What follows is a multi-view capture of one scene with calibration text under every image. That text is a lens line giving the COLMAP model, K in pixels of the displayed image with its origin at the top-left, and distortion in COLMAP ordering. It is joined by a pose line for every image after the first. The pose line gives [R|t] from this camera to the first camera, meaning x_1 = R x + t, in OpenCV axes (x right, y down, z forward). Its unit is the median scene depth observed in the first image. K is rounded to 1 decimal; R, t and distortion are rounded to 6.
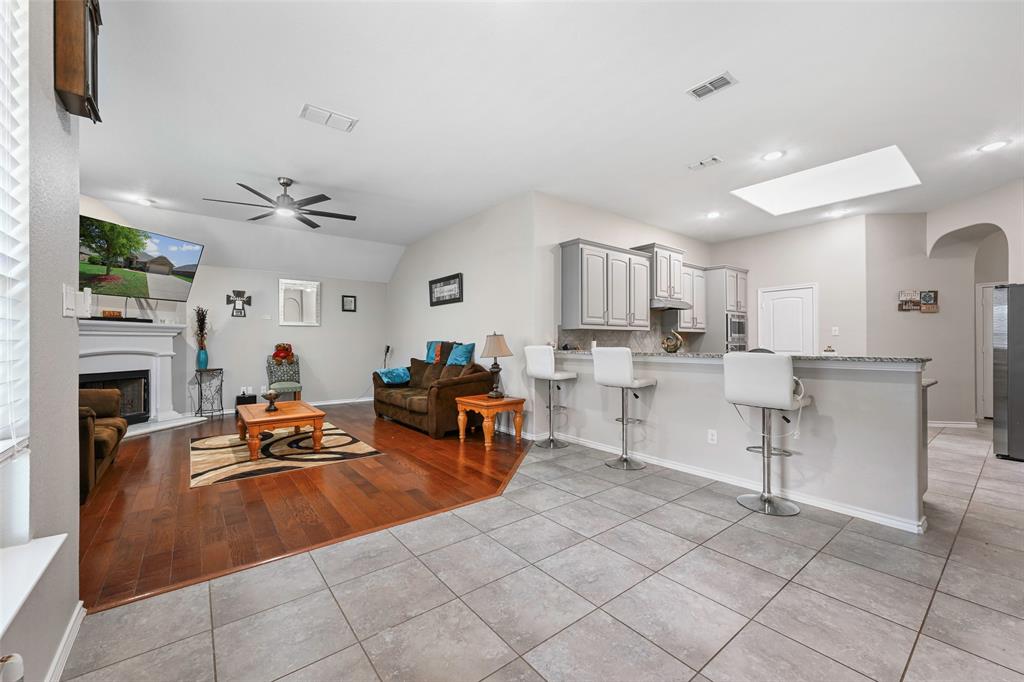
lens RADIAL K [[406.5, 0, 510.3], [0, 406.5, 341.9], [0, 0, 1]] dist [0.001543, 0.000090]
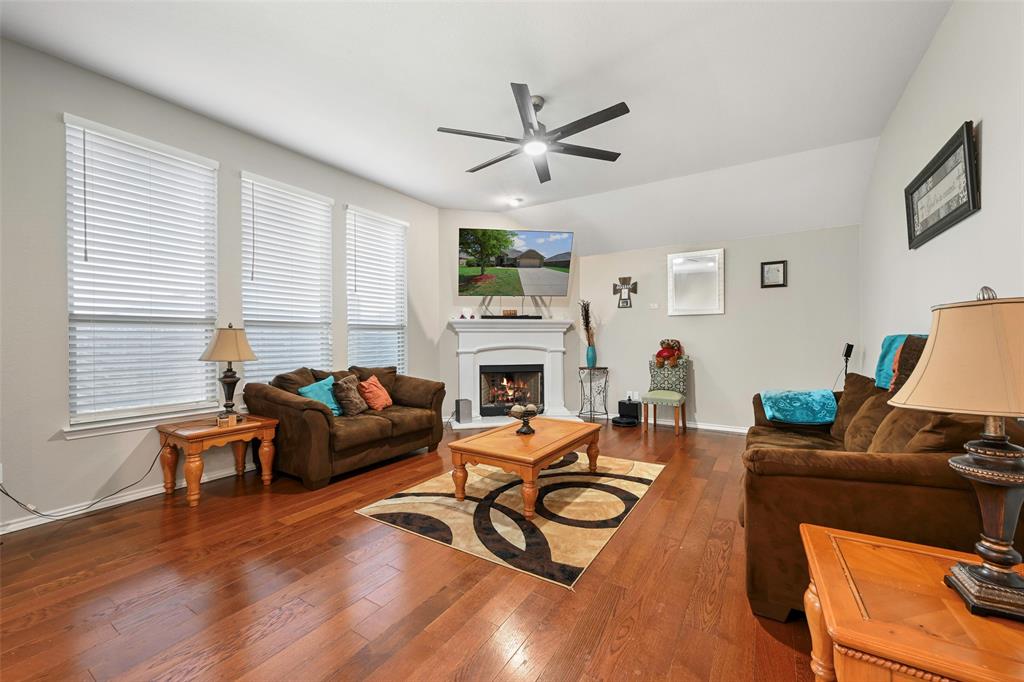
lens RADIAL K [[406.5, 0, 510.8], [0, 406.5, 339.2], [0, 0, 1]] dist [0.001543, 0.000090]
pose [[0.336357, 0.002131, -0.941732, 0.064895], [0.002950, 0.999990, 0.003317, 0.000216], [0.941730, -0.003894, 0.336347, 0.585714]]
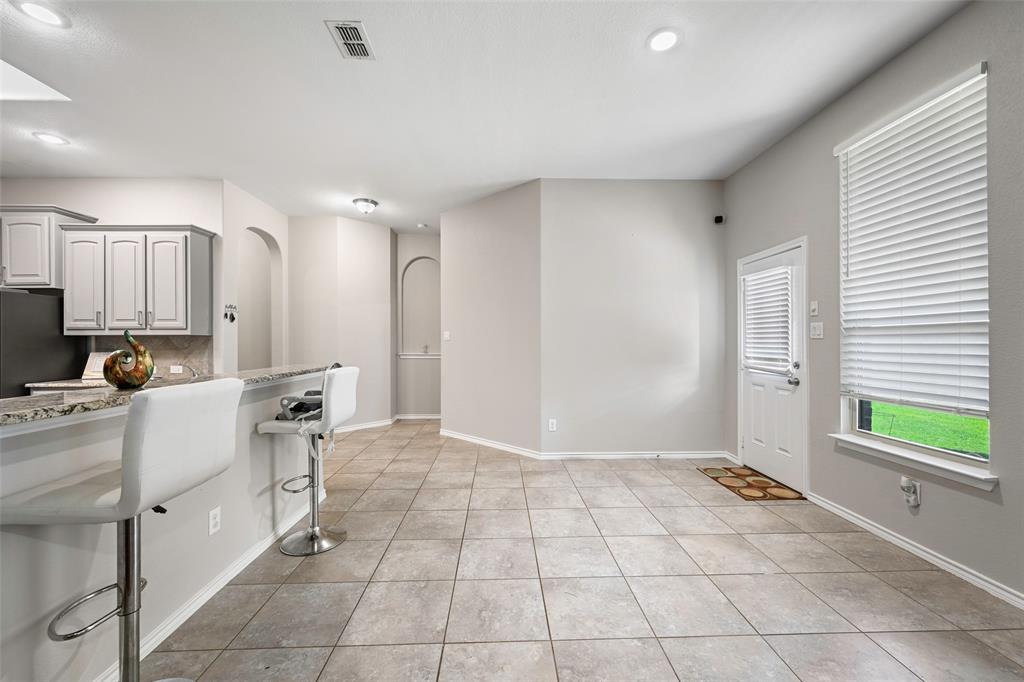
lens RADIAL K [[406.5, 0, 512.7], [0, 406.5, 340.4], [0, 0, 1]] dist [0.001543, 0.000090]
pose [[-0.806933, 0.006924, 0.590602, -0.122696], [0.003952, 0.999972, -0.006323, -0.013259], [-0.590630, -0.002768, -0.806938, 0.746464]]
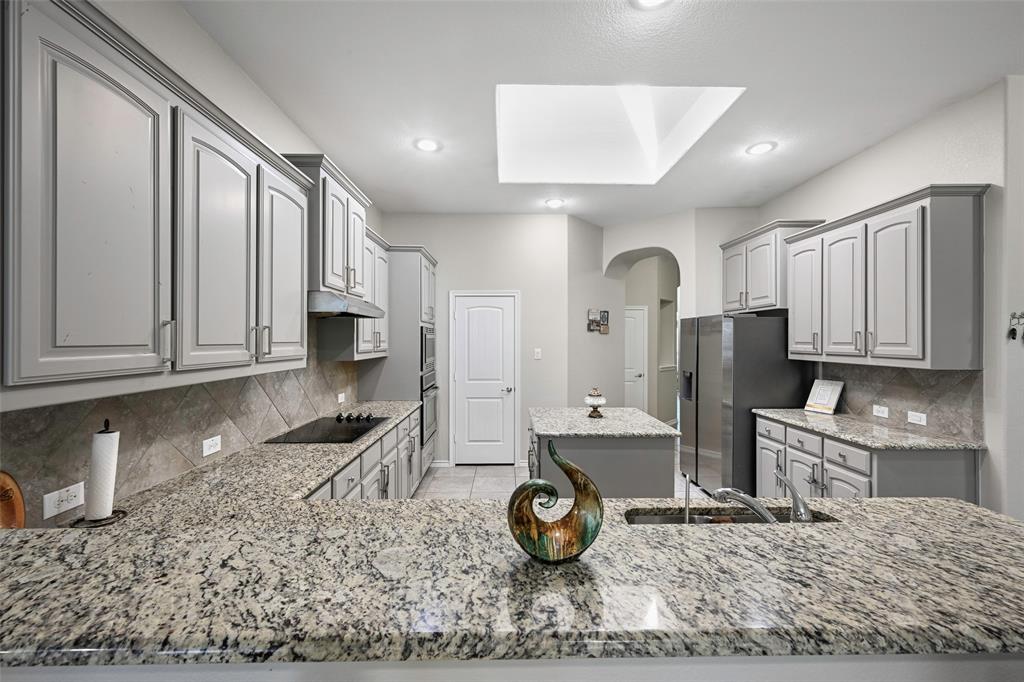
lens RADIAL K [[406.5, 0, 511.8], [0, 406.5, 338.1], [0, 0, 1]] dist [0.001543, 0.000090]
pose [[0.602459, 0.004371, 0.798138, 0.144012], [-0.005529, 0.999984, -0.001304, -0.059244], [-0.798131, -0.003627, 0.602473, 0.599640]]
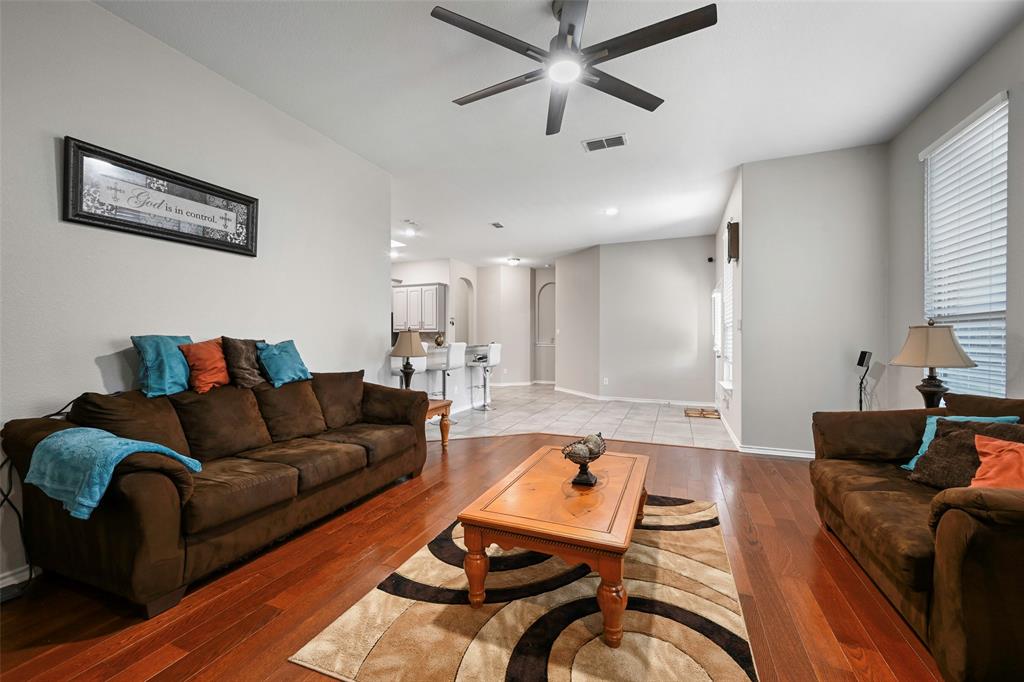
lens RADIAL K [[406.5, 0, 513.8], [0, 406.5, 342.9], [0, 0, 1]] dist [0.001543, 0.000090]
pose [[-0.502359, -0.006362, 0.864636, -0.760744], [-0.000945, 0.999976, 0.006809, 0.002131], [-0.864659, 0.002603, -0.502353, 1.043867]]
